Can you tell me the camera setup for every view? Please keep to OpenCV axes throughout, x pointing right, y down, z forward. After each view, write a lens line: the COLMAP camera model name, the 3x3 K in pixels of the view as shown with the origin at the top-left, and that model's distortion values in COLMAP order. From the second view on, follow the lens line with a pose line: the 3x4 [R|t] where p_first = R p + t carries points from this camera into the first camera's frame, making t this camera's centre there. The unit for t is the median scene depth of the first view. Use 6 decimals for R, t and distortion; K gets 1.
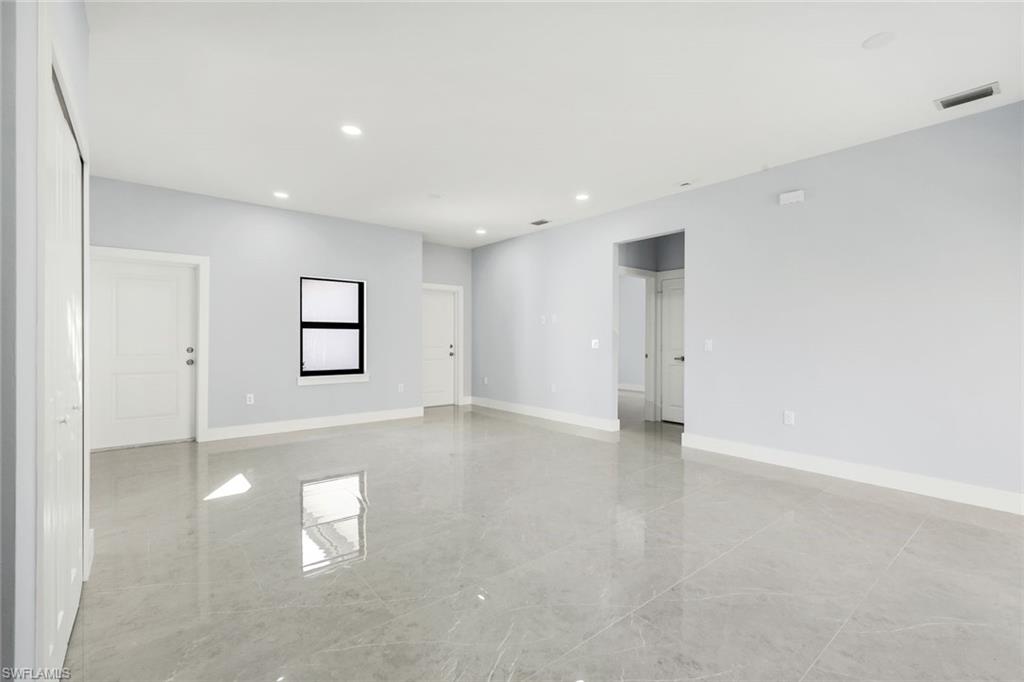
lens RADIAL K [[463.5, 0, 510.8], [0, 463.5, 336.6], [0, 0, 1]] dist [0.060138, 0.000064]
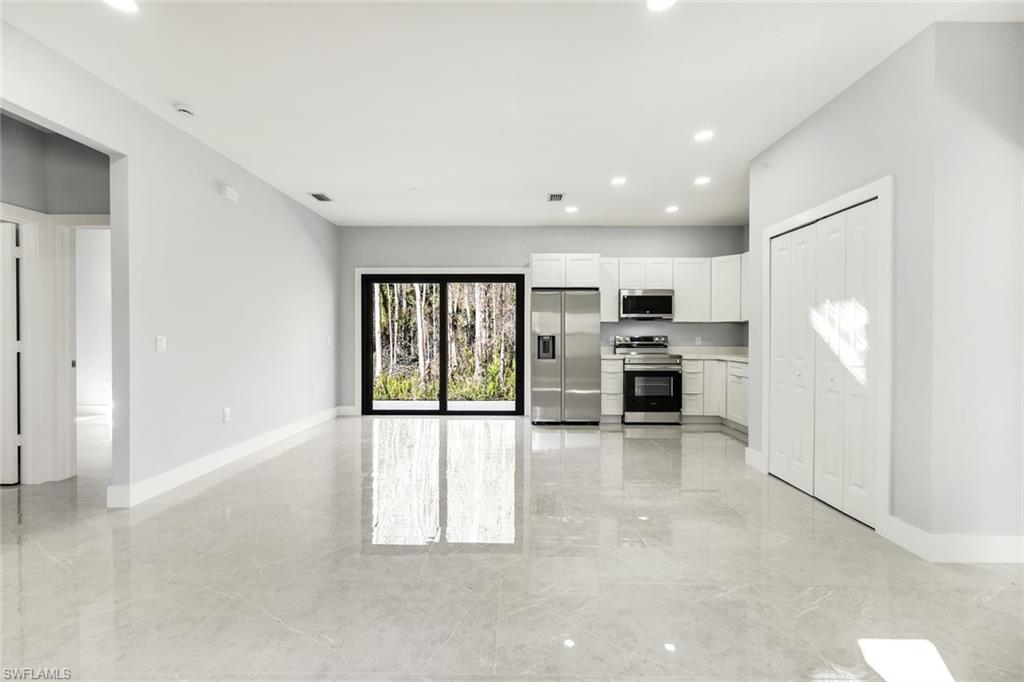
lens RADIAL K [[453.6, 0, 512.0], [0, 453.6, 341.0], [0, 0, 1]] dist [0.000596, 0.000113]
pose [[-0.770712, -0.006888, 0.637147, -0.404354], [0.000141, 0.999940, 0.010981, 0.006871], [-0.637184, 0.008553, -0.770664, 1.144983]]
